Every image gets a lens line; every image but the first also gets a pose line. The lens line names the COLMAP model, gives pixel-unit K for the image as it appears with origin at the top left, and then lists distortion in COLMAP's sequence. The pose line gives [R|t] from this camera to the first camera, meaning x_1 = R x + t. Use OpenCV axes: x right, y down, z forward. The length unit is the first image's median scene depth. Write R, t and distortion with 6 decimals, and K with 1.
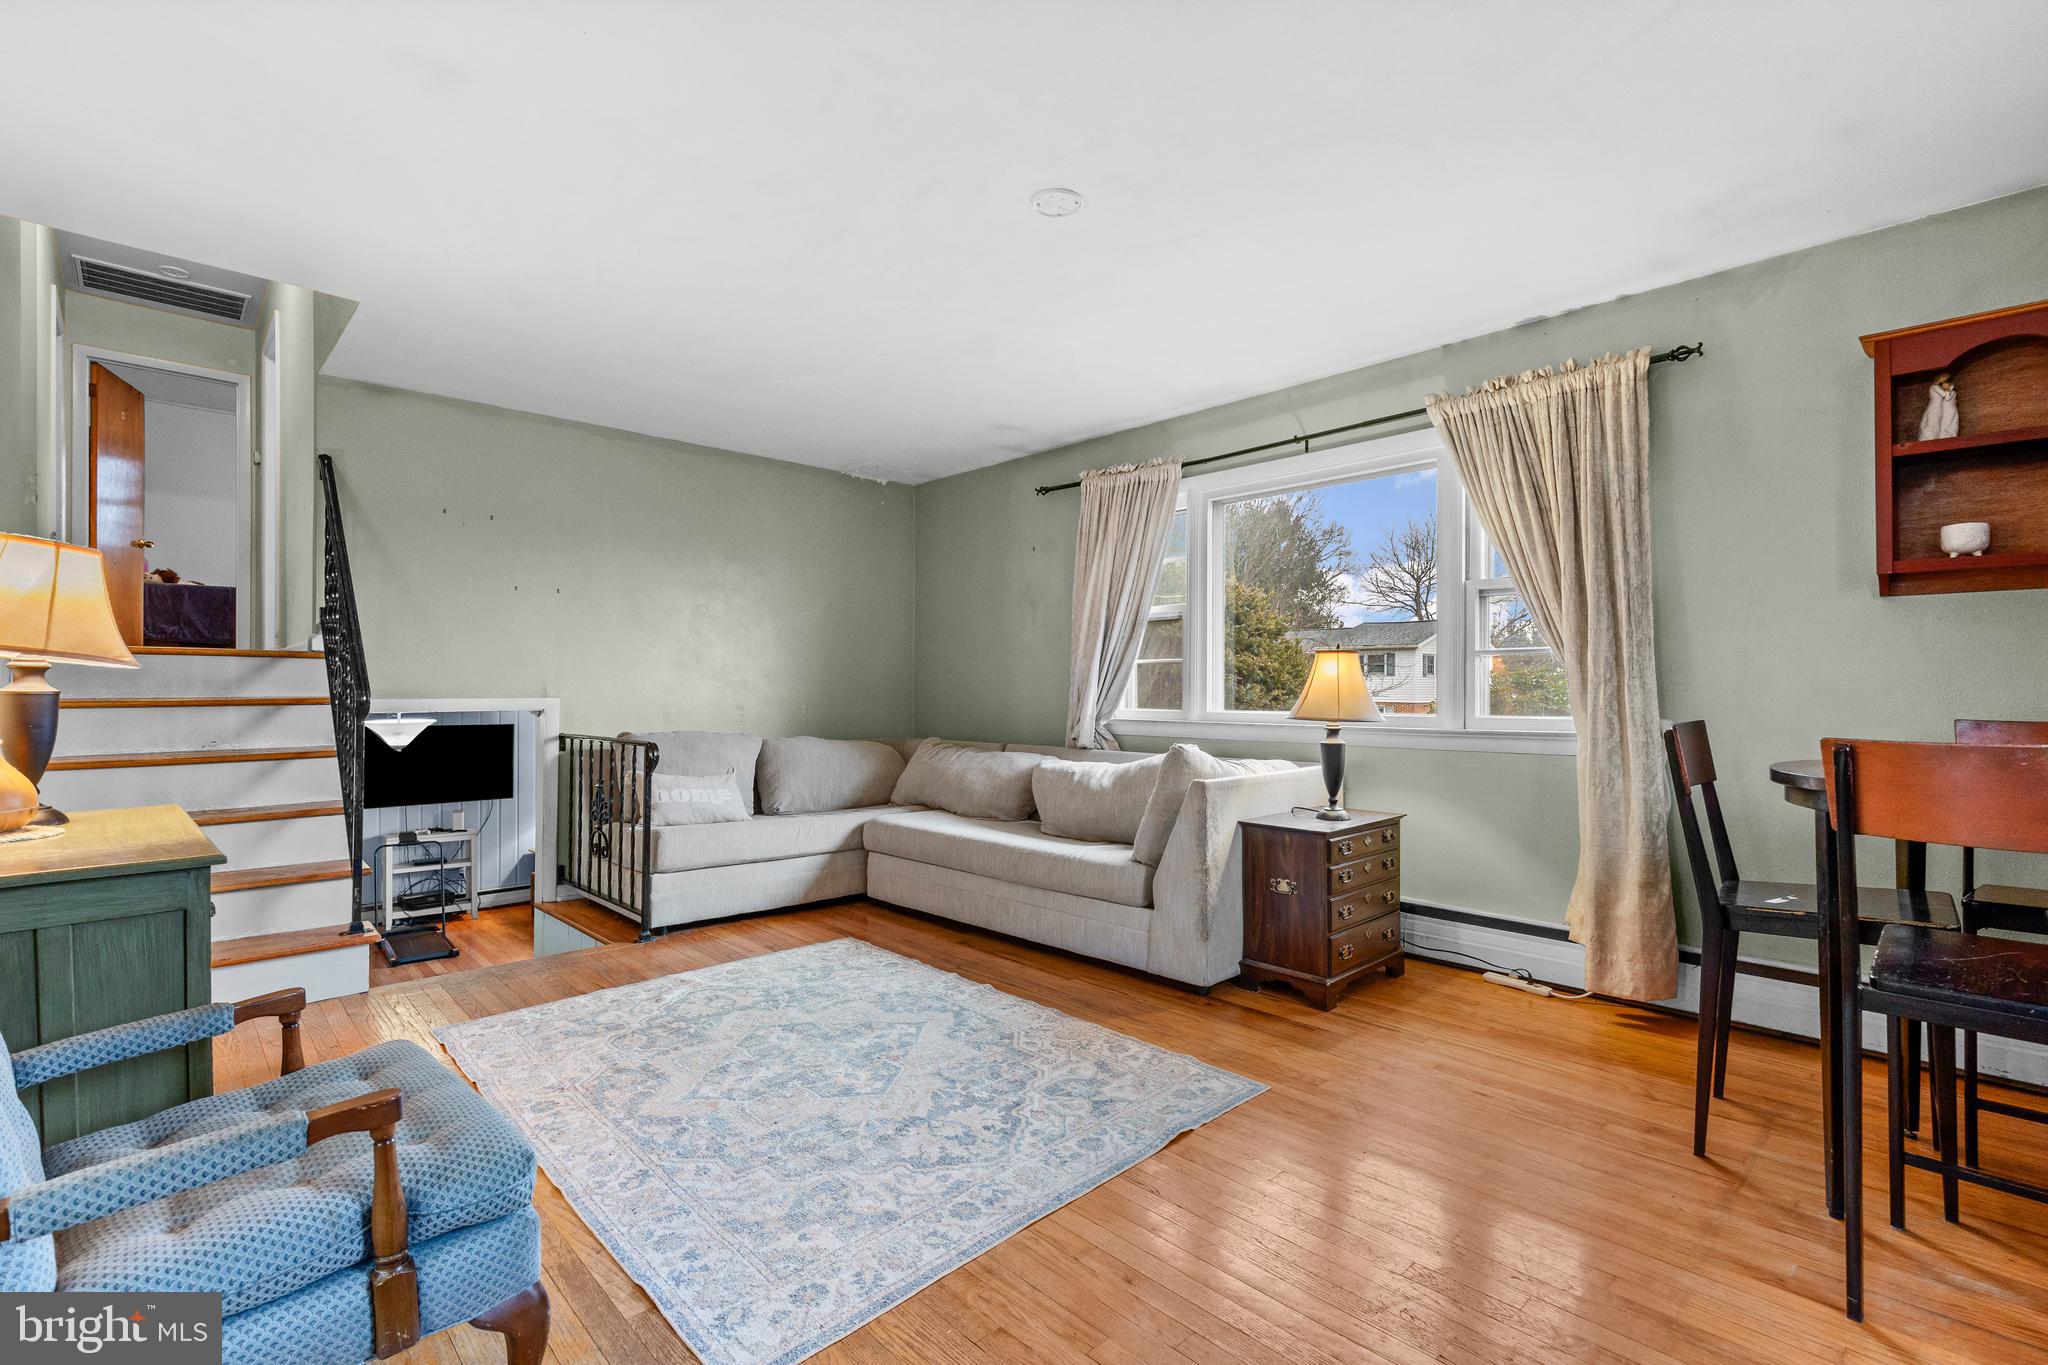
lens RADIAL K [[927.8, 0, 1059.6], [0, 927.8, 685.8], [0, 0, 1]] dist [0.008273, -0.001023]
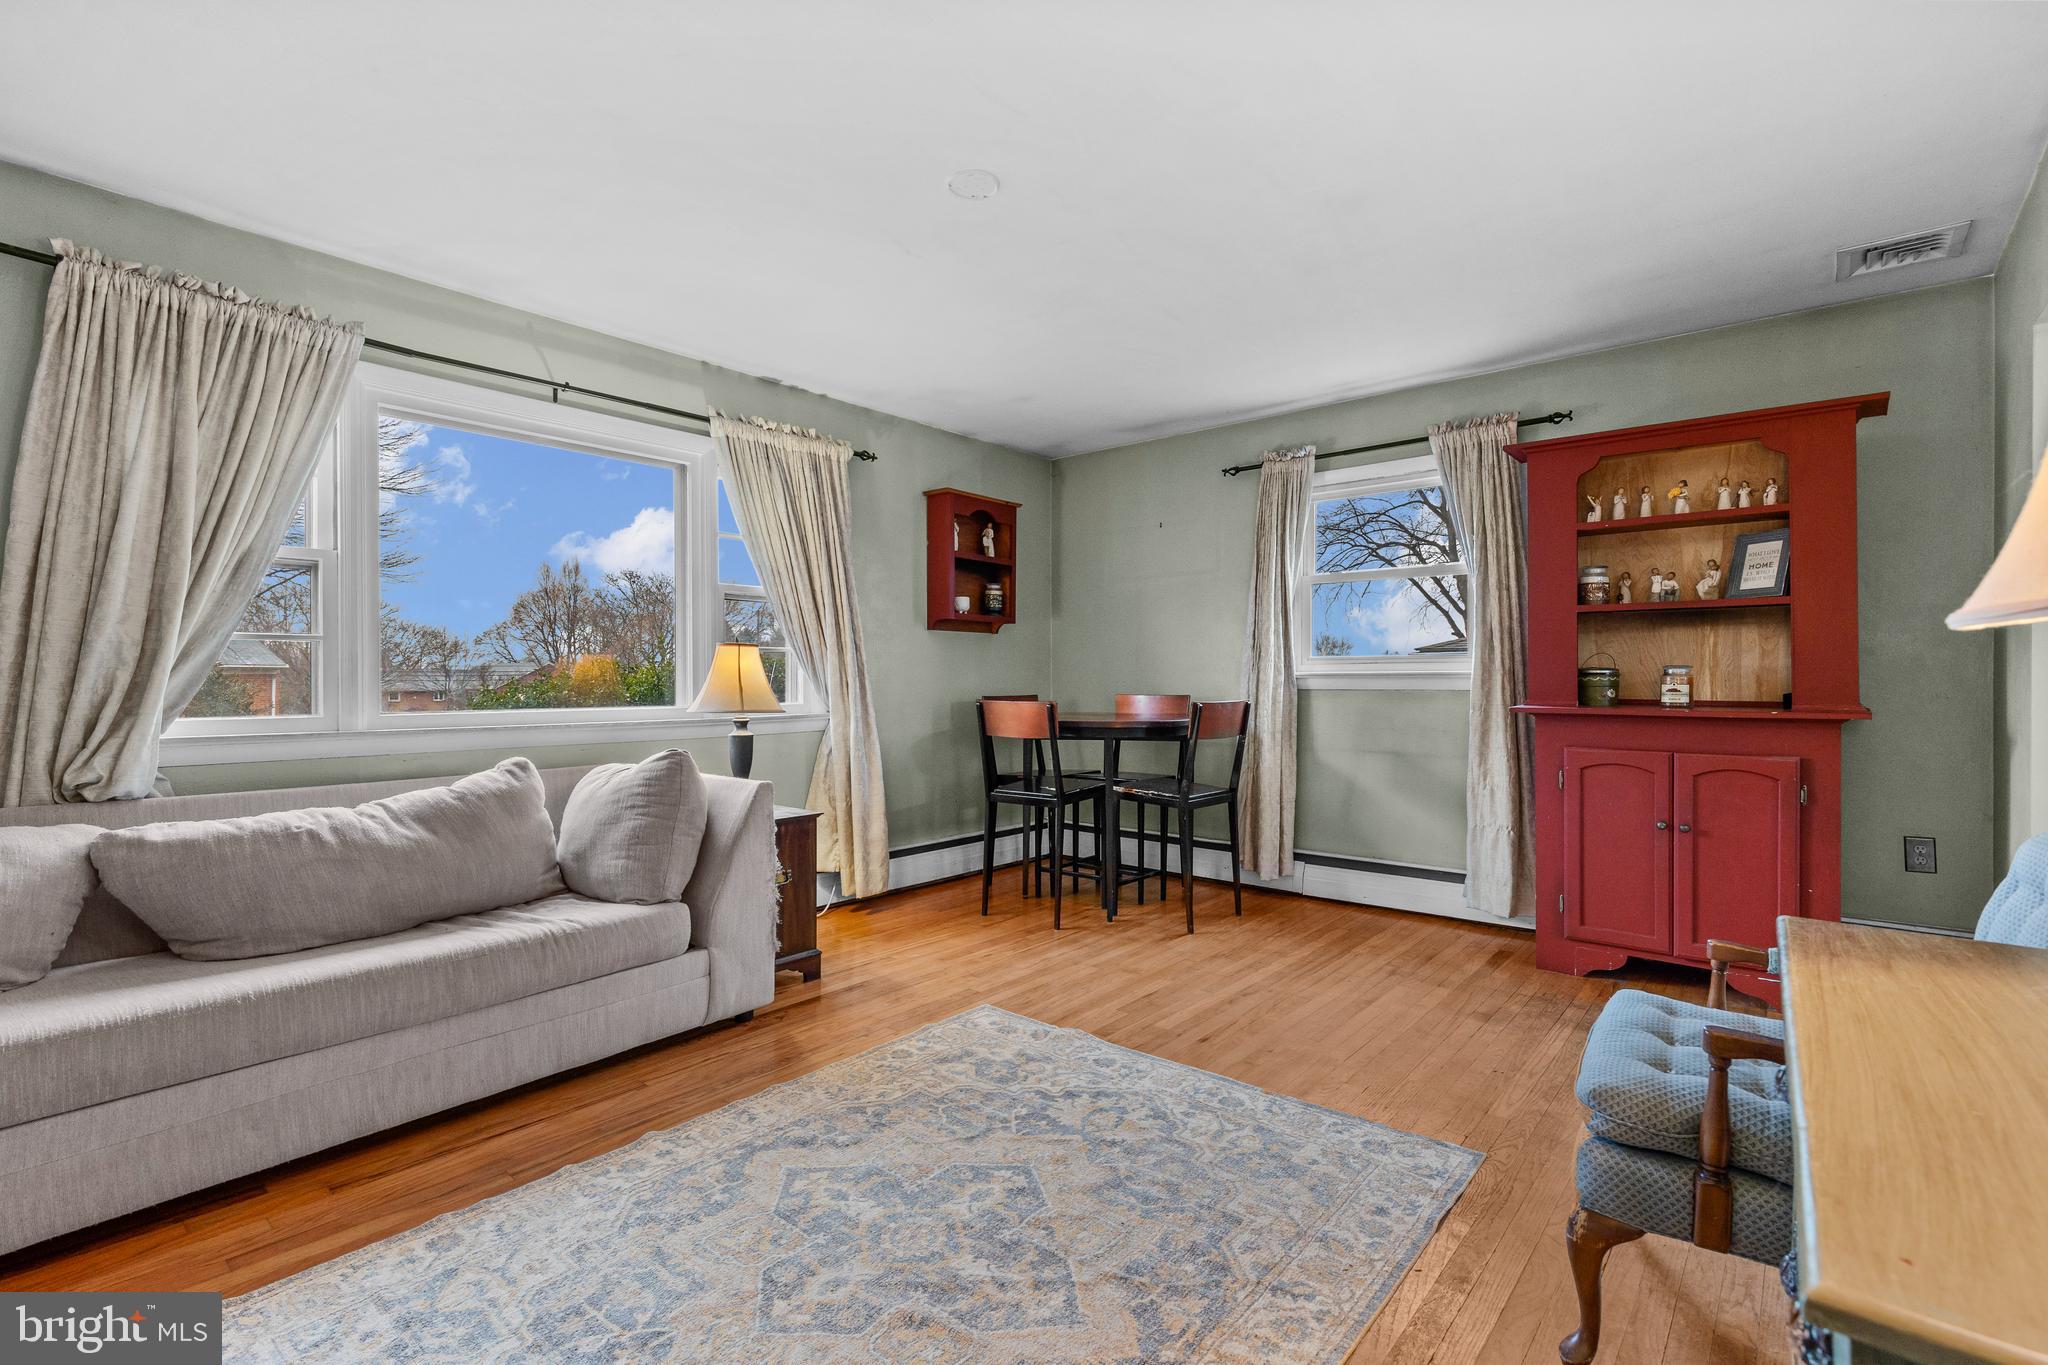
lens RADIAL K [[927.8, 0, 1022.0], [0, 927.8, 673.7], [0, 0, 1]] dist [0.008273, -0.001023]
pose [[-0.082446, 0.004343, 0.996586, -0.864646], [-0.003159, 0.999984, -0.004619, -0.001267], [-0.996590, -0.003529, -0.082431, 0.905796]]
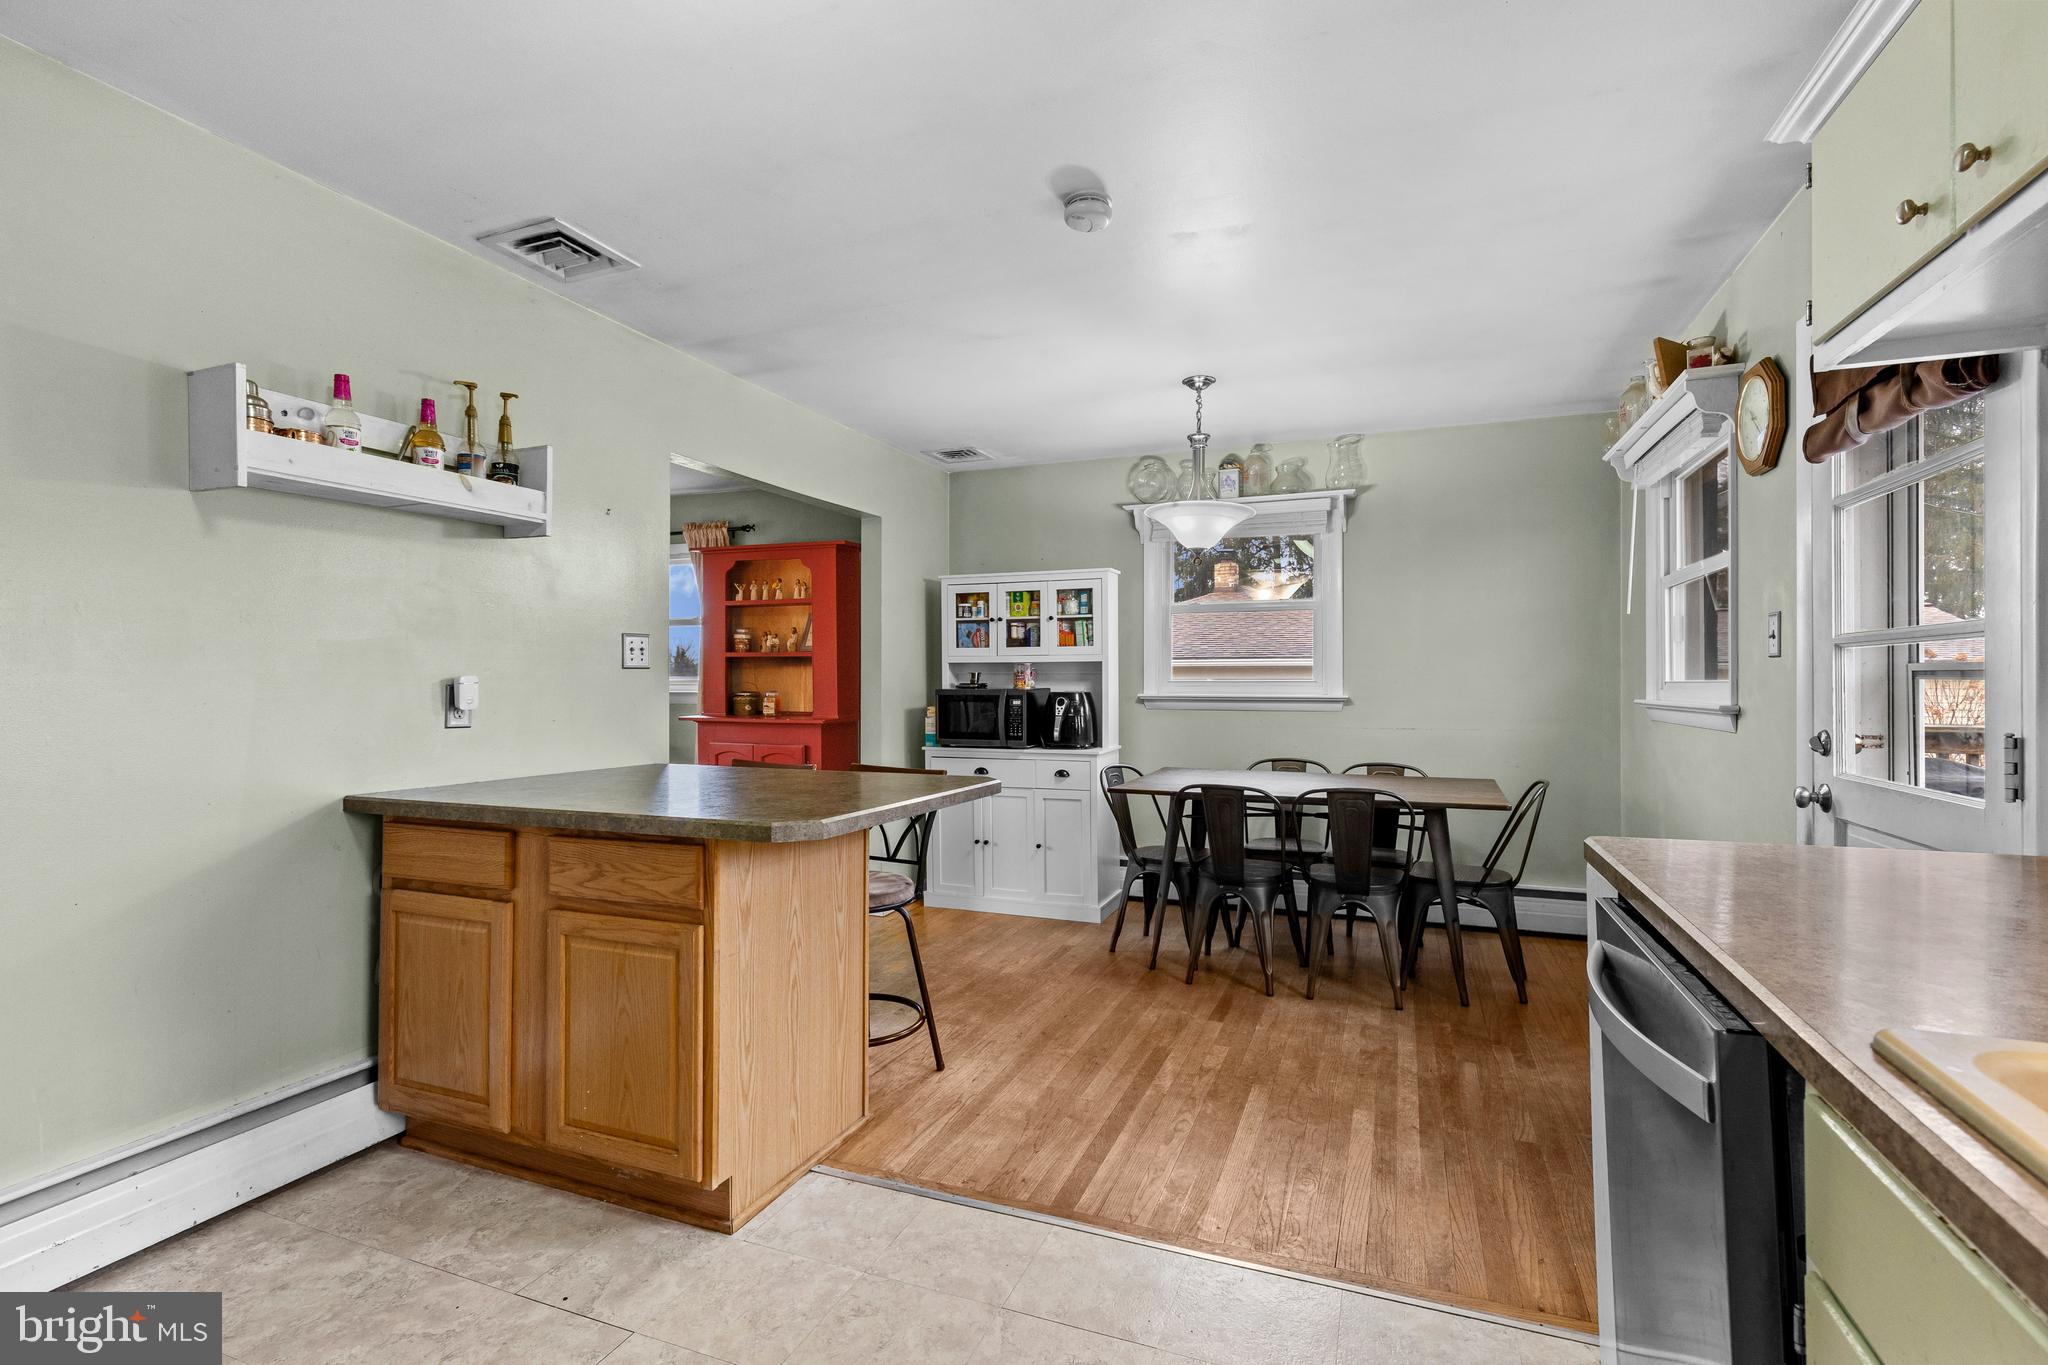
lens RADIAL K [[927.8, 0, 1036.4], [0, 927.8, 674.7], [0, 0, 1]] dist [0.008273, -0.001023]
pose [[-0.413544, 0.002418, 0.910481, -1.730538], [-0.005940, 0.999968, -0.005354, -0.045857], [-0.910465, -0.007622, -0.413517, 0.302311]]
